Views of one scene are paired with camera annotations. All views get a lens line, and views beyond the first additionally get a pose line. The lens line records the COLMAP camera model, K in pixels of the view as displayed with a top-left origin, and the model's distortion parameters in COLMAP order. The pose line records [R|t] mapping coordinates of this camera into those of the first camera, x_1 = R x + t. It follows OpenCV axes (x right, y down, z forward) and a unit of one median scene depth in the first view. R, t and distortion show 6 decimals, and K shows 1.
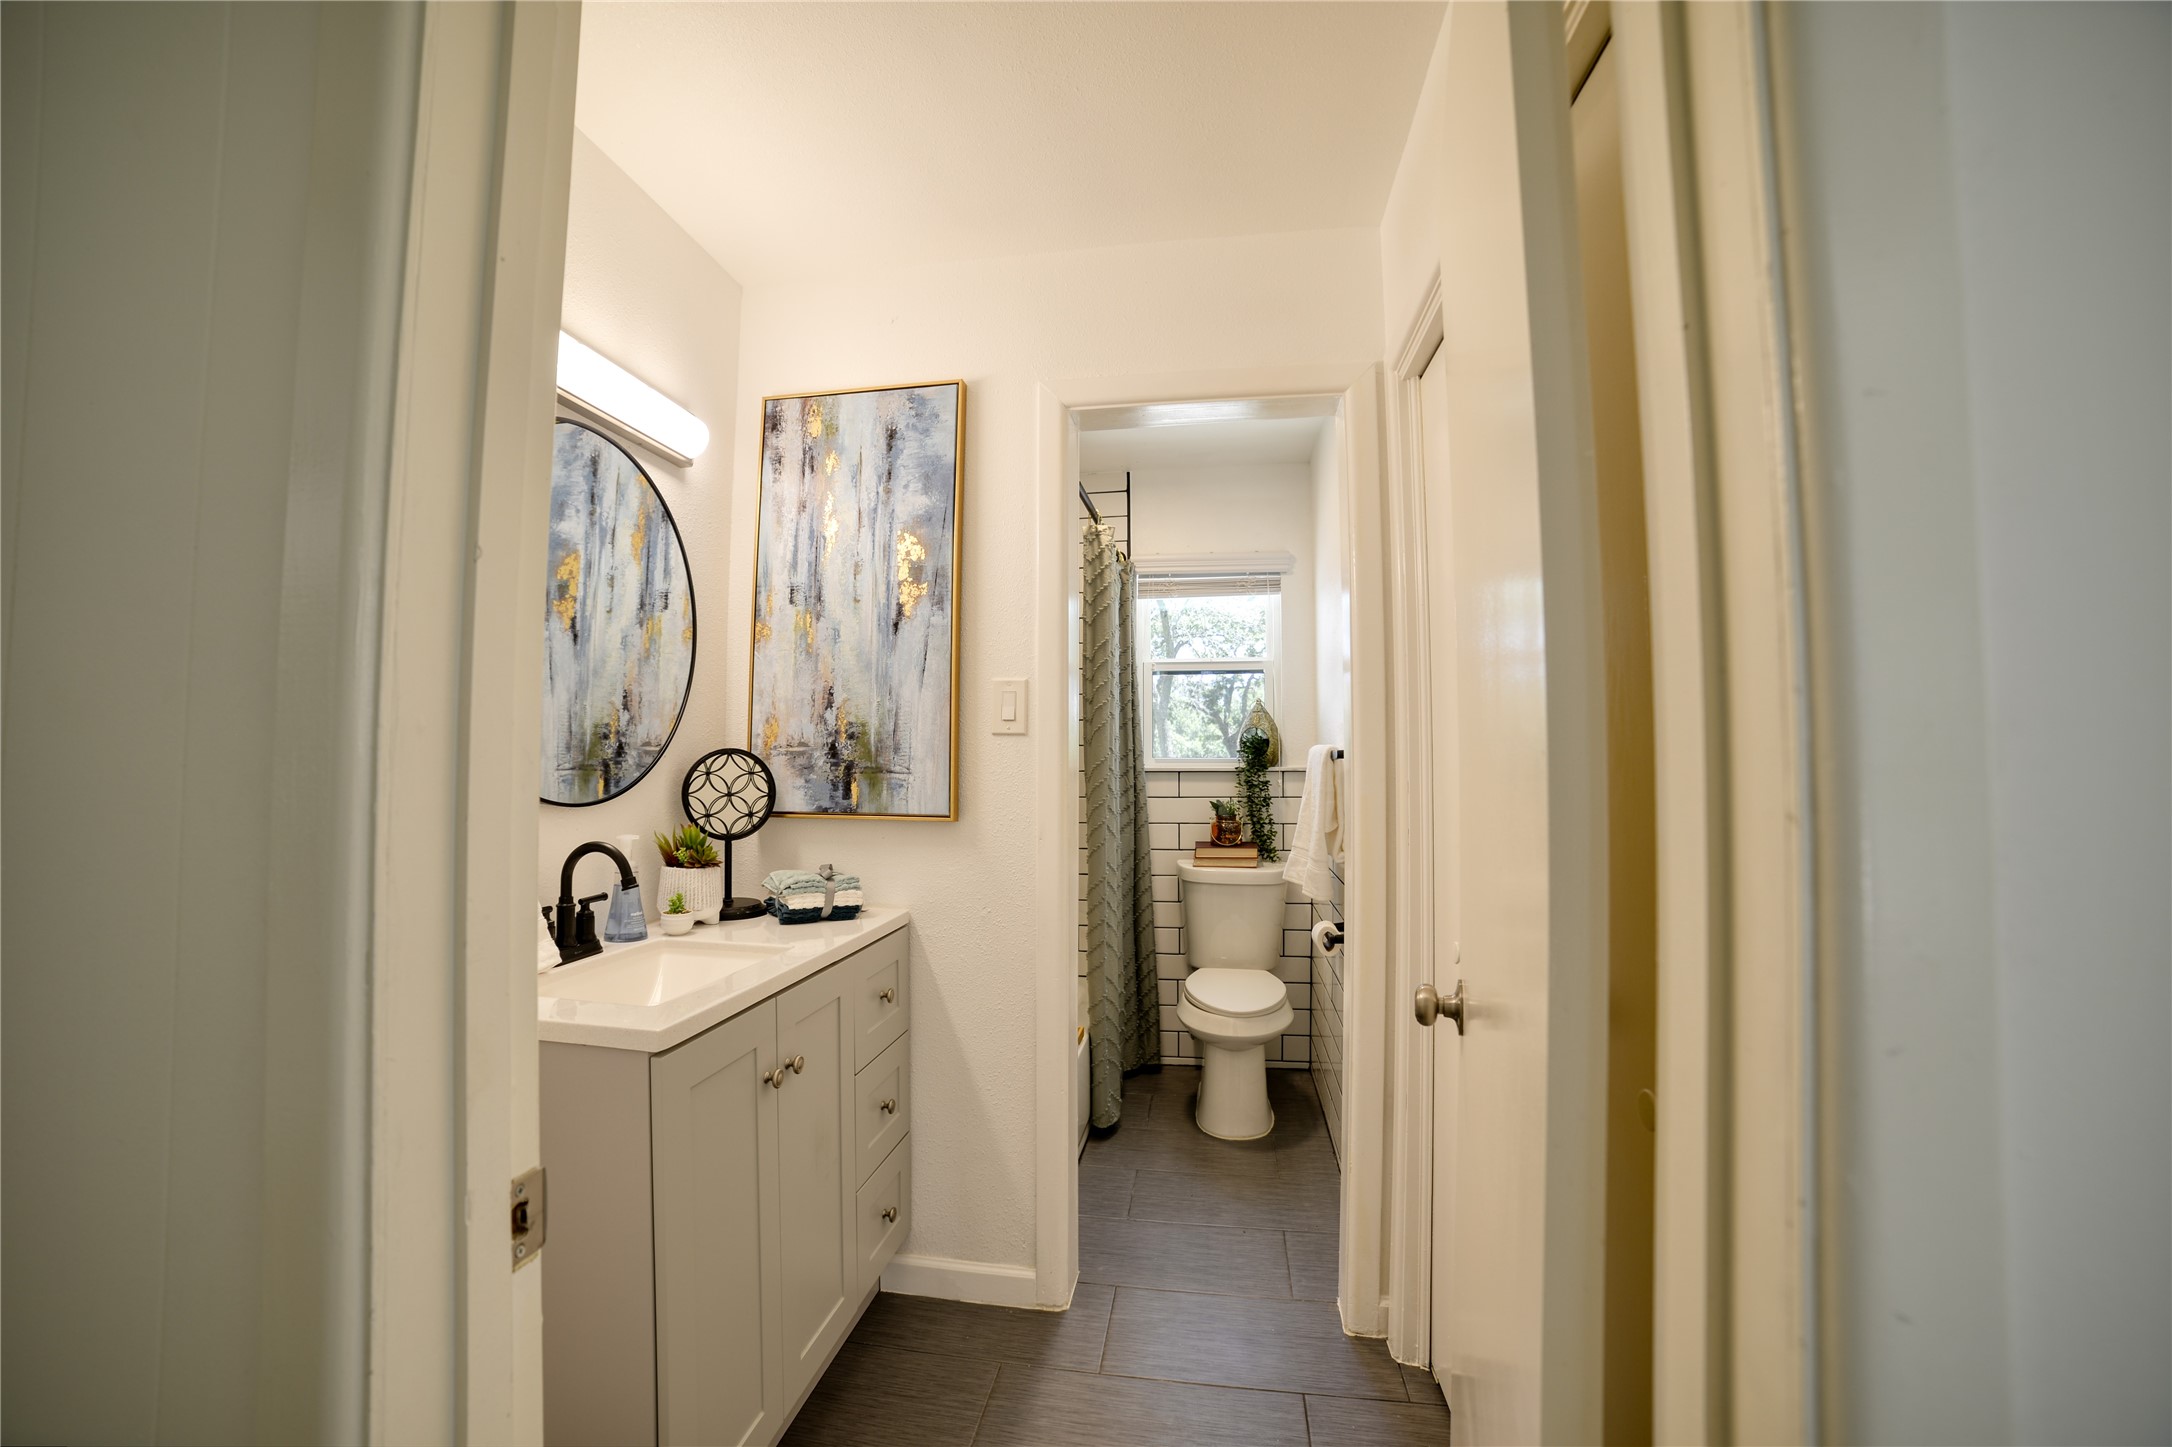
lens RADIAL K [[891.8, 0, 1101.1], [0, 891.8, 713.5], [0, 0, 1]] dist [-0.112579, 0.043013]
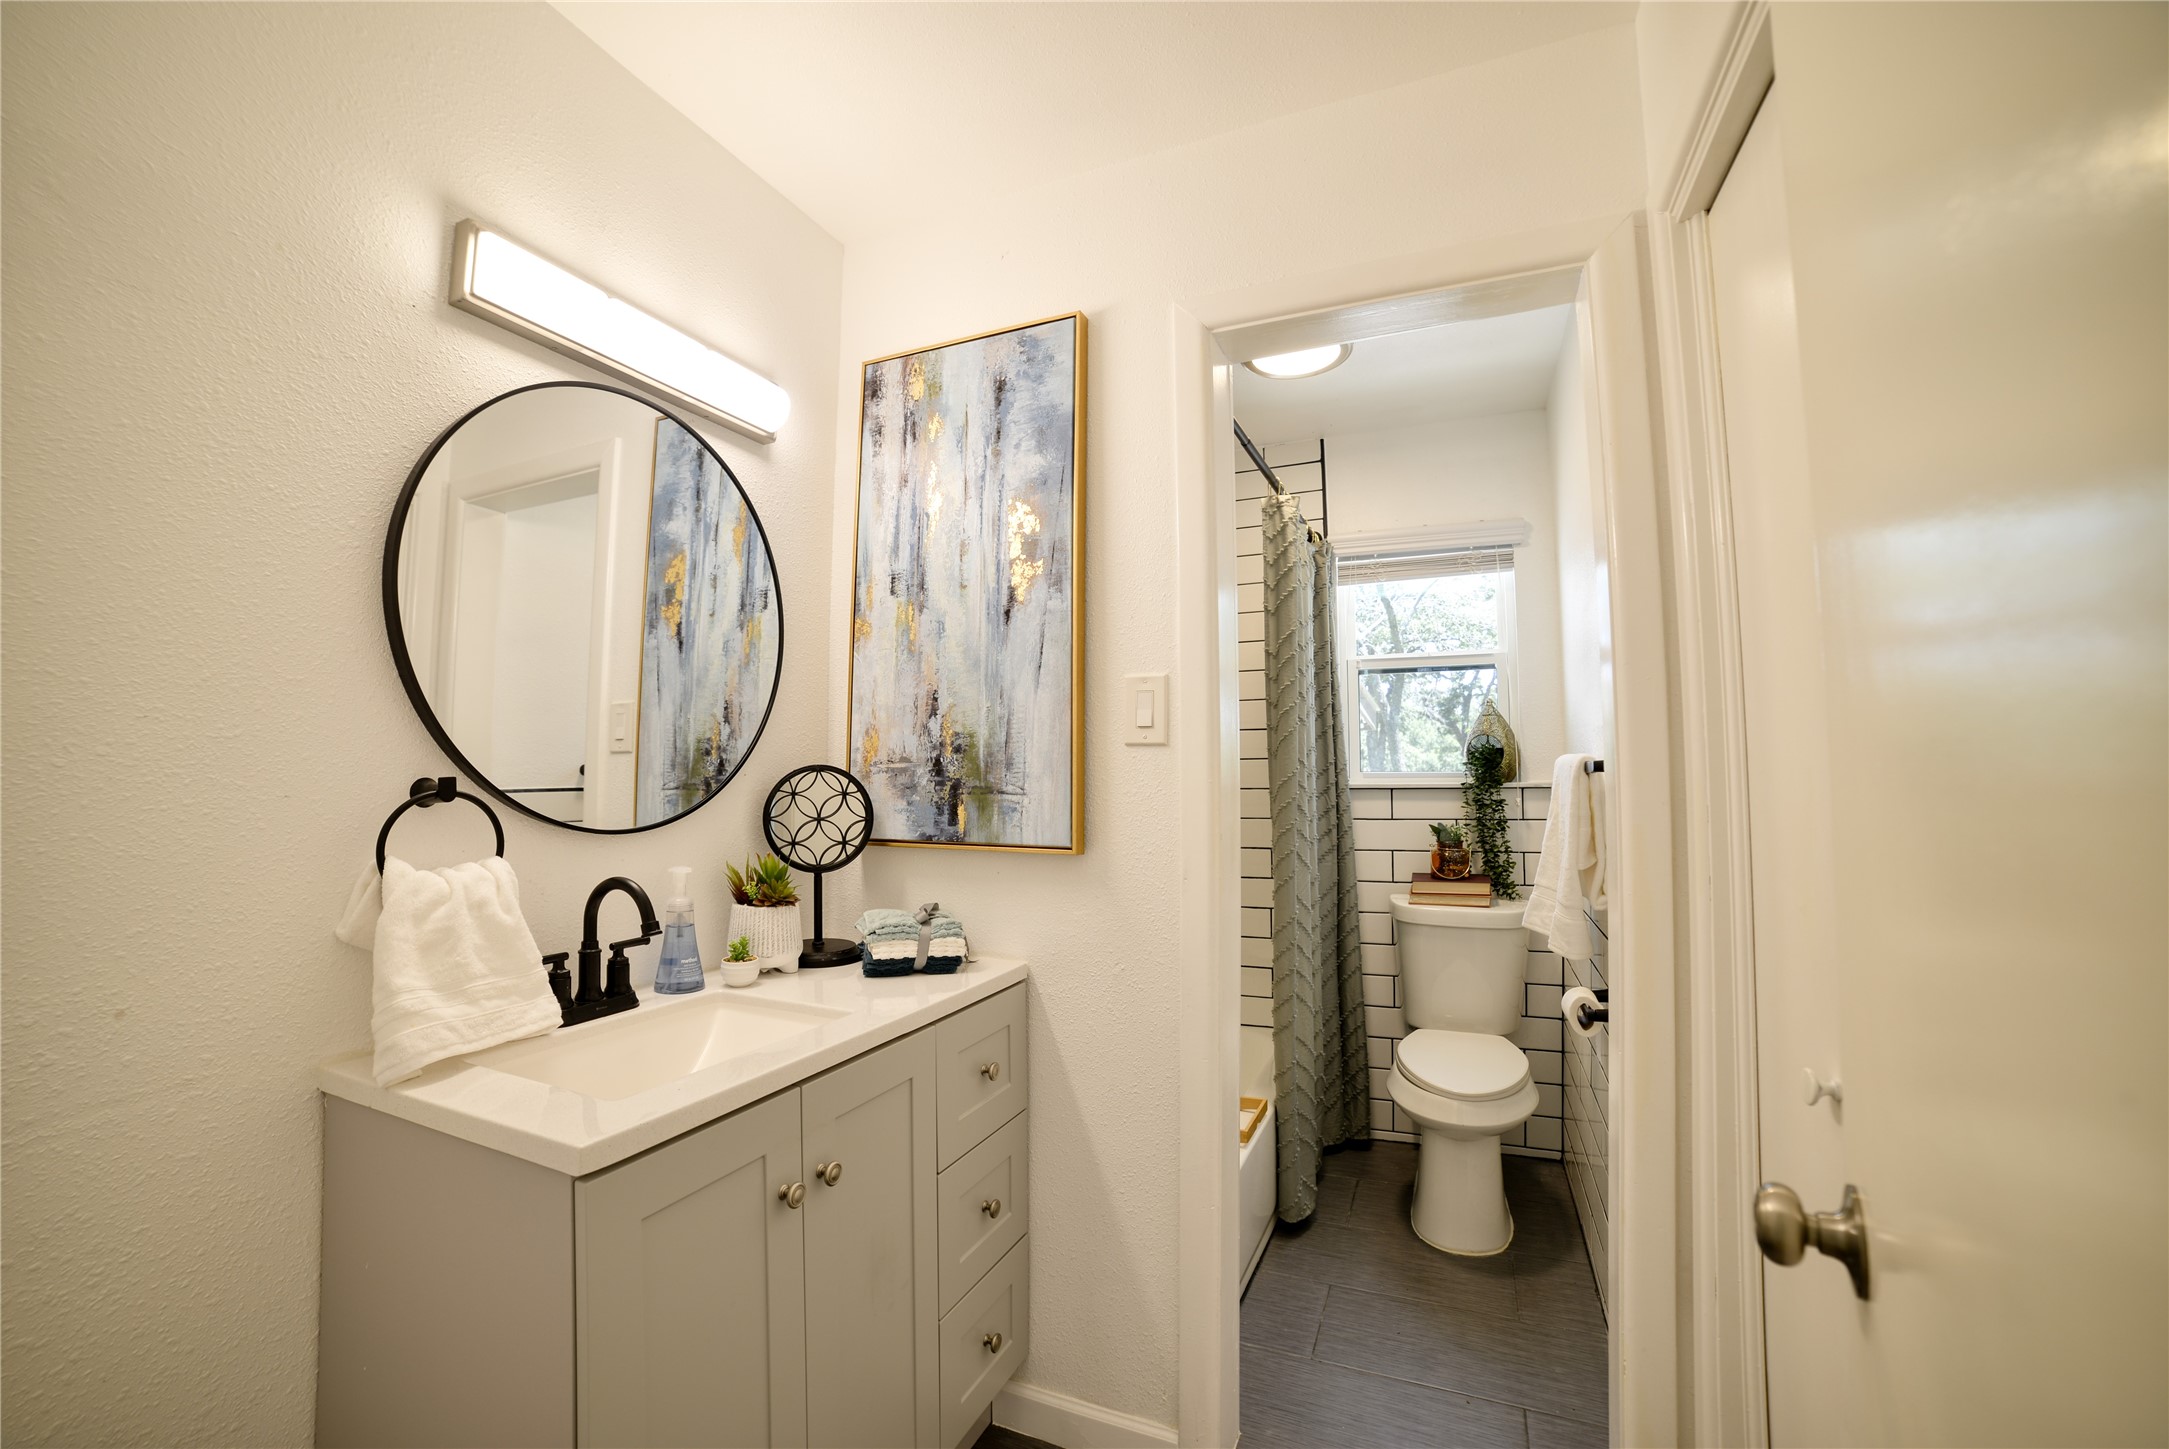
lens RADIAL K [[890.6, 0, 1099.6], [0, 890.6, 714.5], [0, 0, 1]] dist [-0.112579, 0.043013]
pose [[0.966819, -0.020517, -0.254636, 0.056958], [0.016587, 0.999708, -0.017571, 0.009670], [0.254923, 0.012765, 0.966877, 0.219912]]
